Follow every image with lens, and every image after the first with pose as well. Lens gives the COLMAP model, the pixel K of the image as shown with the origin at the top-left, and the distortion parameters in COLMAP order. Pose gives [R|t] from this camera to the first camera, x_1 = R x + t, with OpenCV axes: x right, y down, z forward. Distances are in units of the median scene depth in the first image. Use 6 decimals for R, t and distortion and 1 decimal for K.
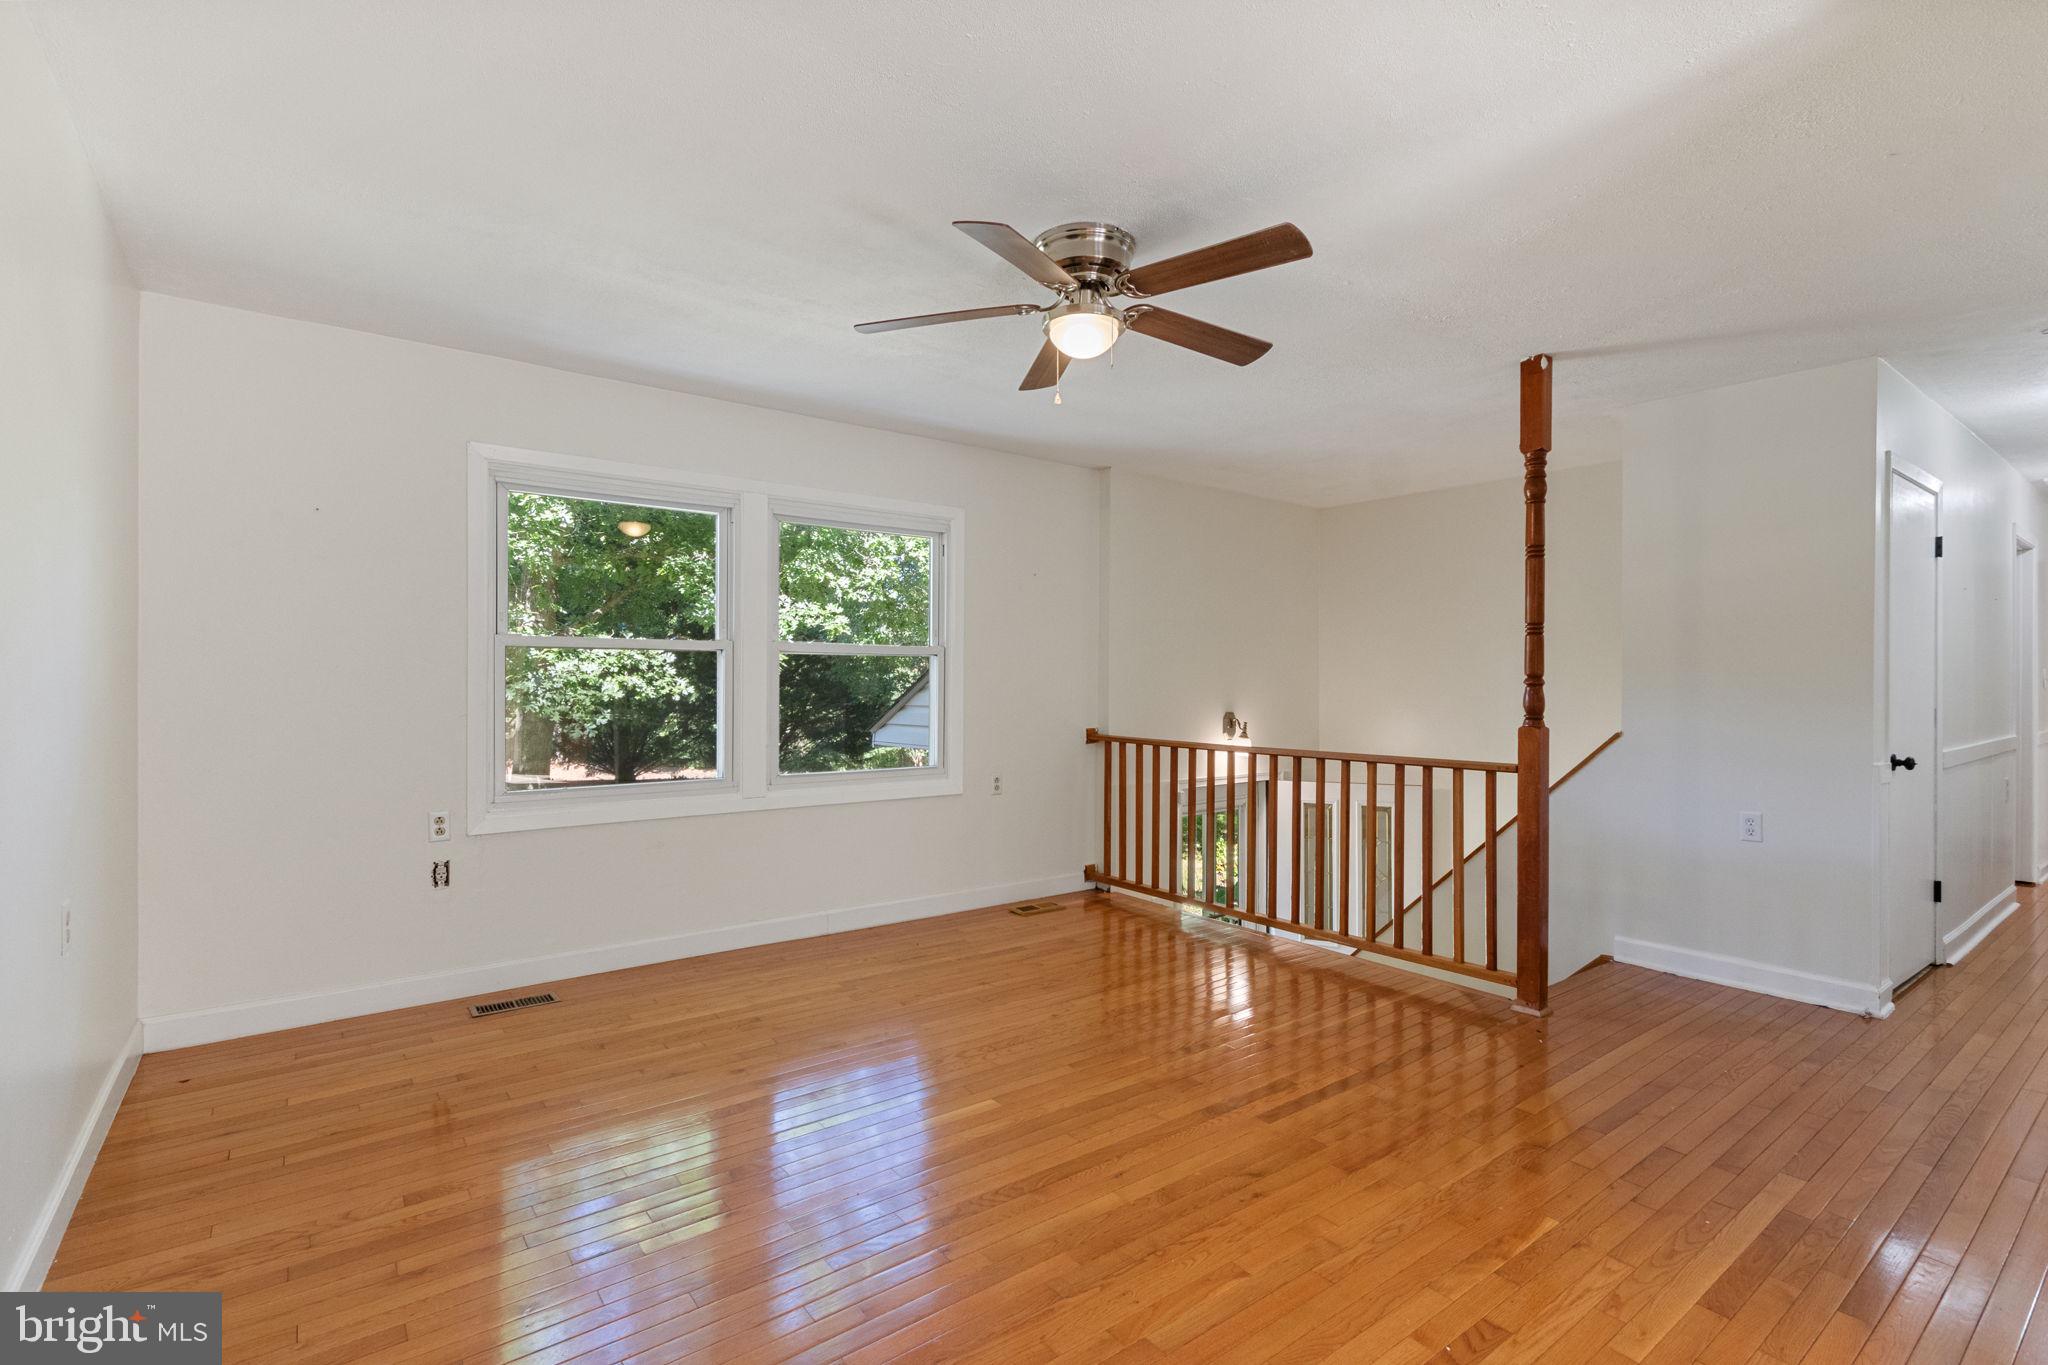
lens RADIAL K [[943.5, 0, 1024.0], [0, 943.5, 682.5], [0, 0, 1]] dist [0.013840, -0.000210]
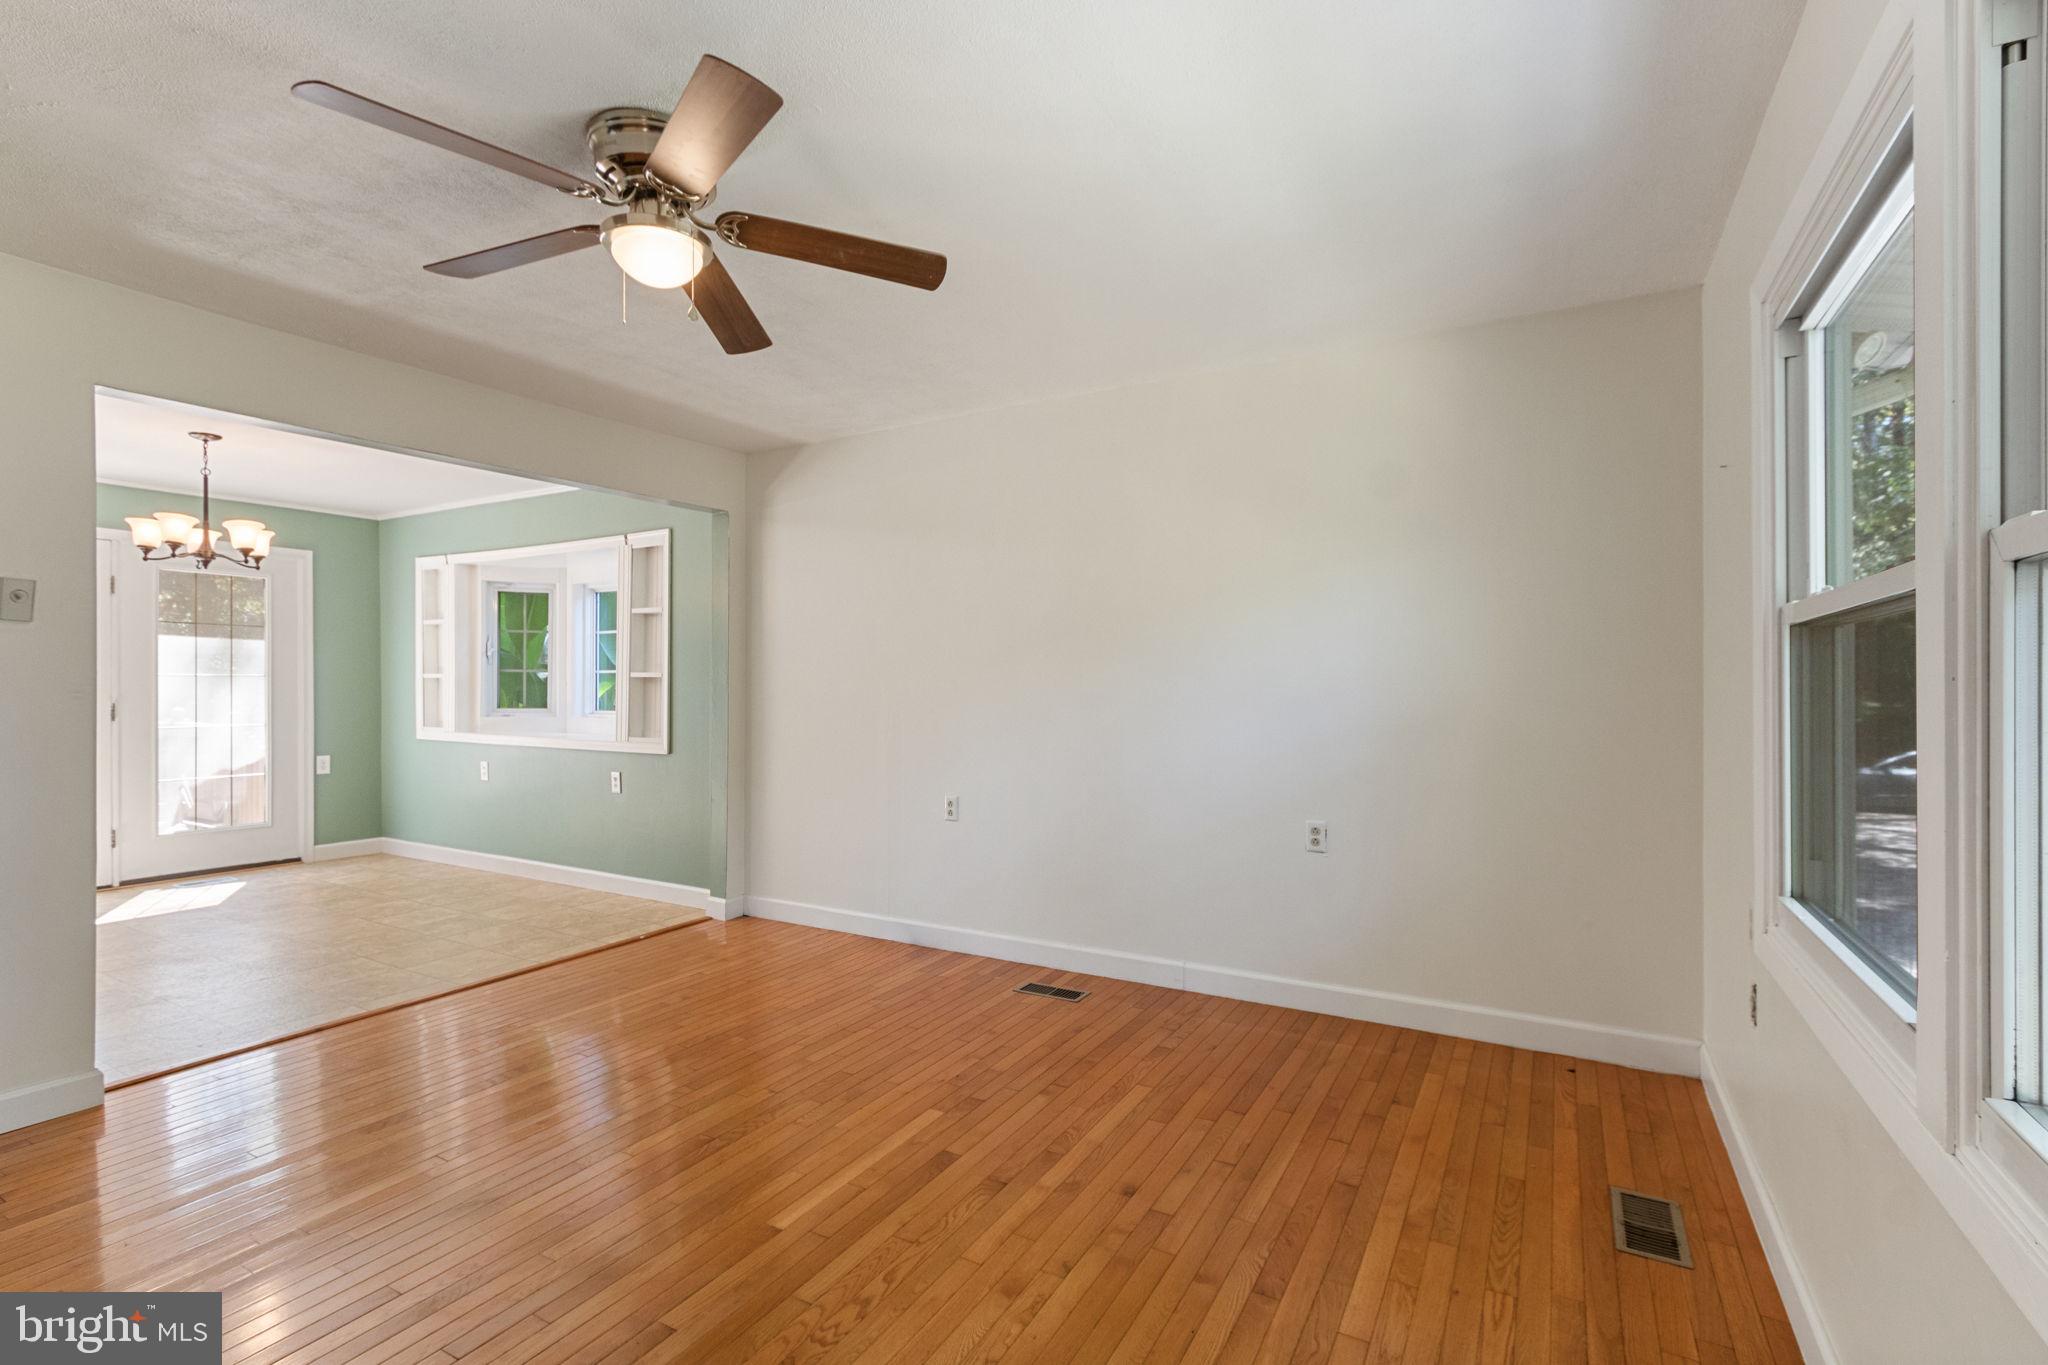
lens RADIAL K [[943.5, 0, 1024.0], [0, 943.5, 682.5], [0, 0, 1]] dist [0.013840, -0.000210]
pose [[-0.921327, -0.000604, -0.388788, 0.042533], [-0.002174, 0.999991, 0.003599, -0.006225], [0.388782, 0.004161, -0.921320, 0.893709]]
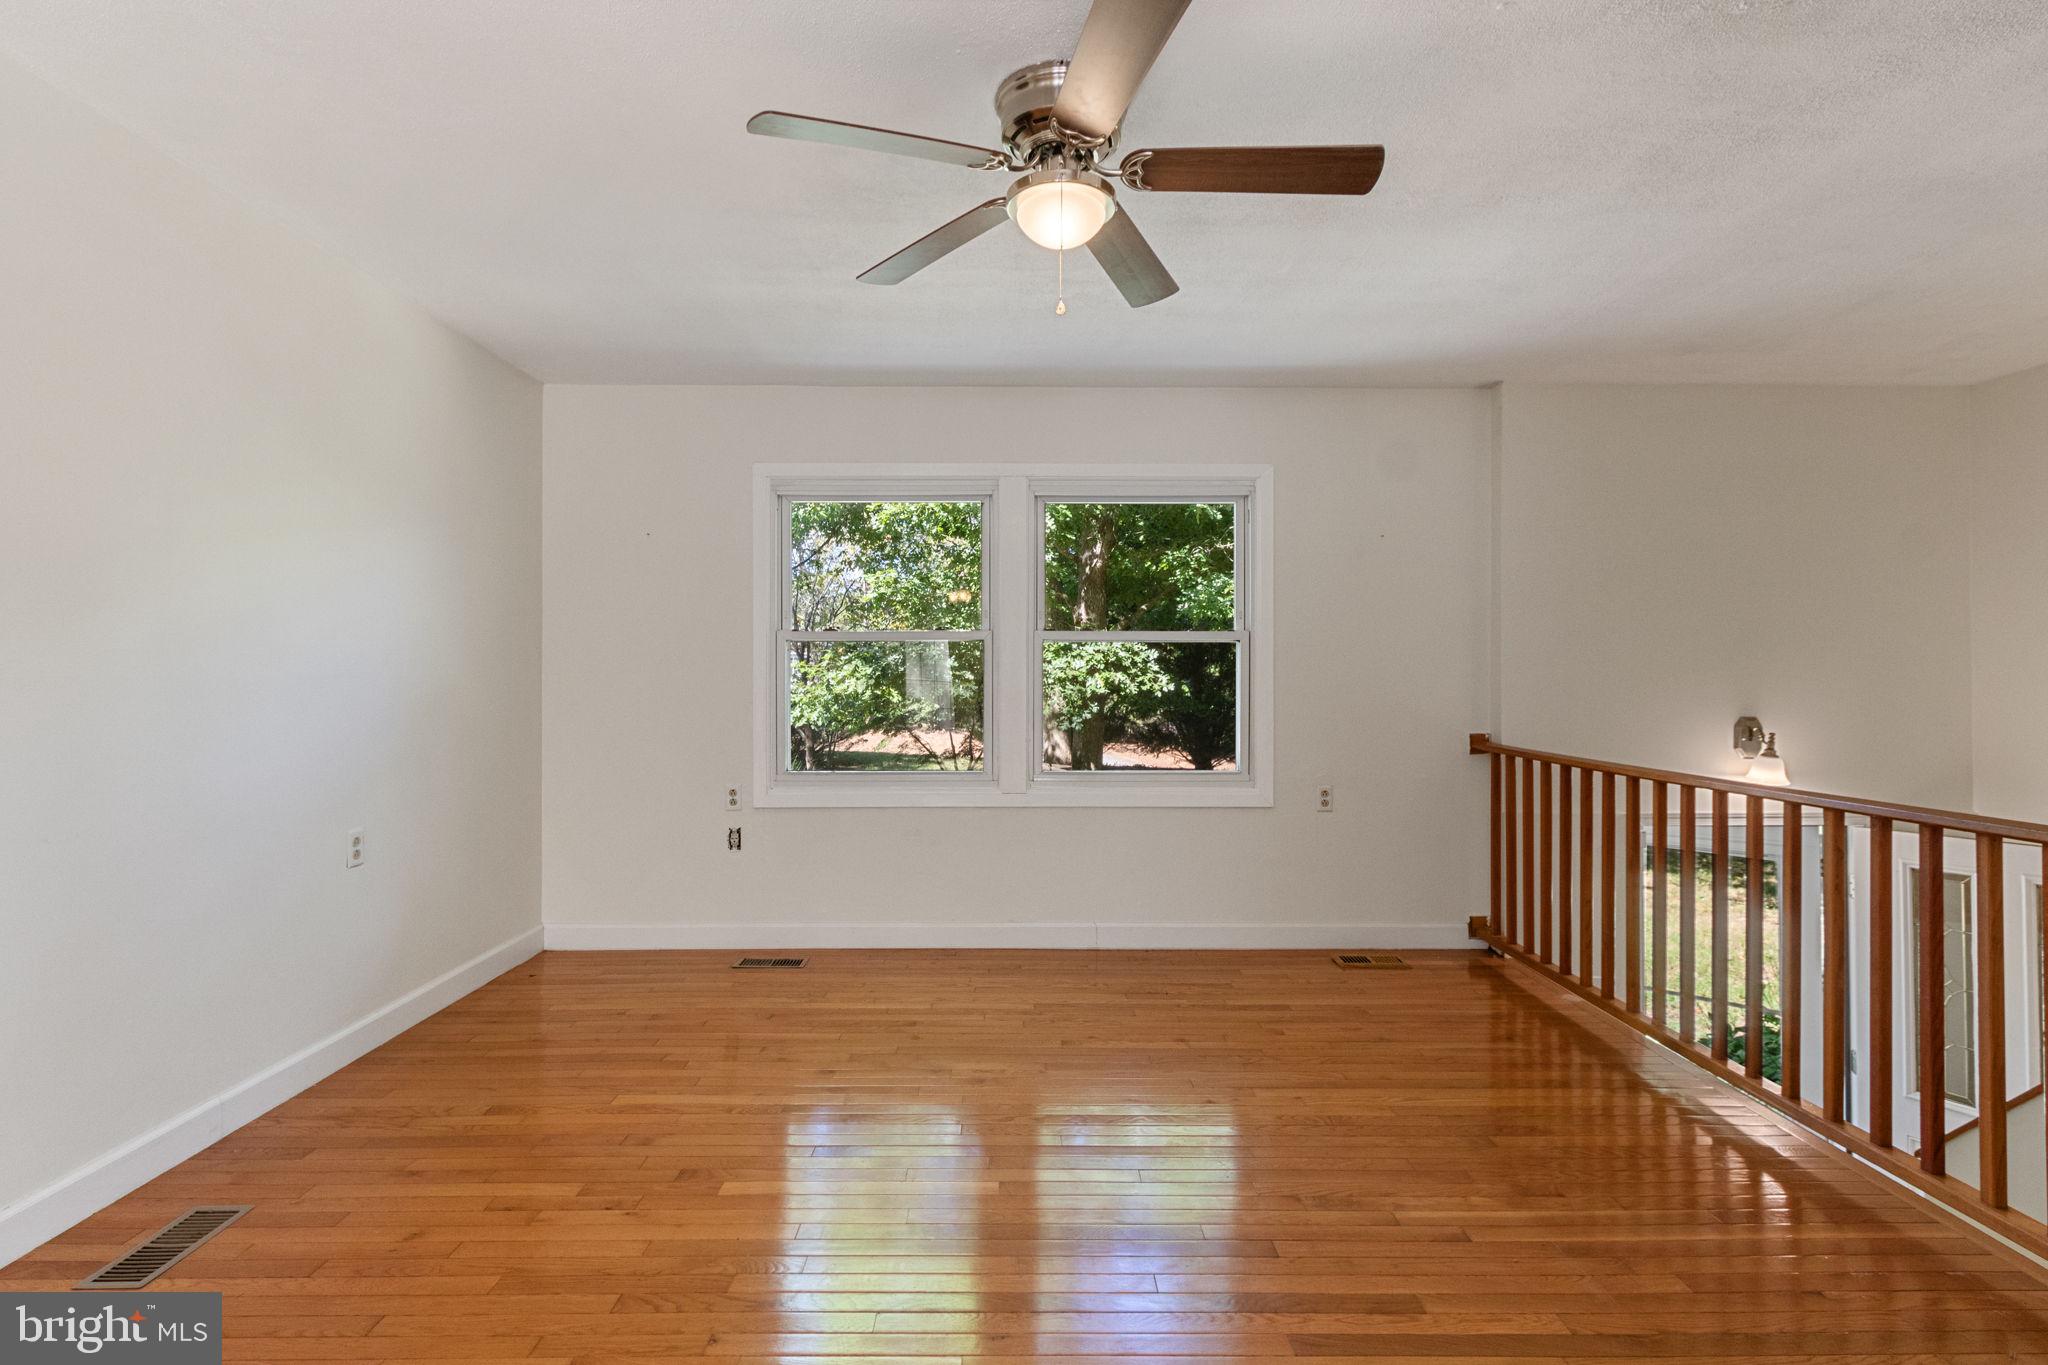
lens RADIAL K [[954.0, 0, 1021.3], [0, 954.0, 673.1], [0, 0, 1]] dist [0.003257, 0.000556]
pose [[0.802956, -0.006696, -0.596001, 0.232685], [0.001167, 0.999953, -0.009661, 0.007186], [0.596038, 0.007062, 0.802926, 0.176205]]
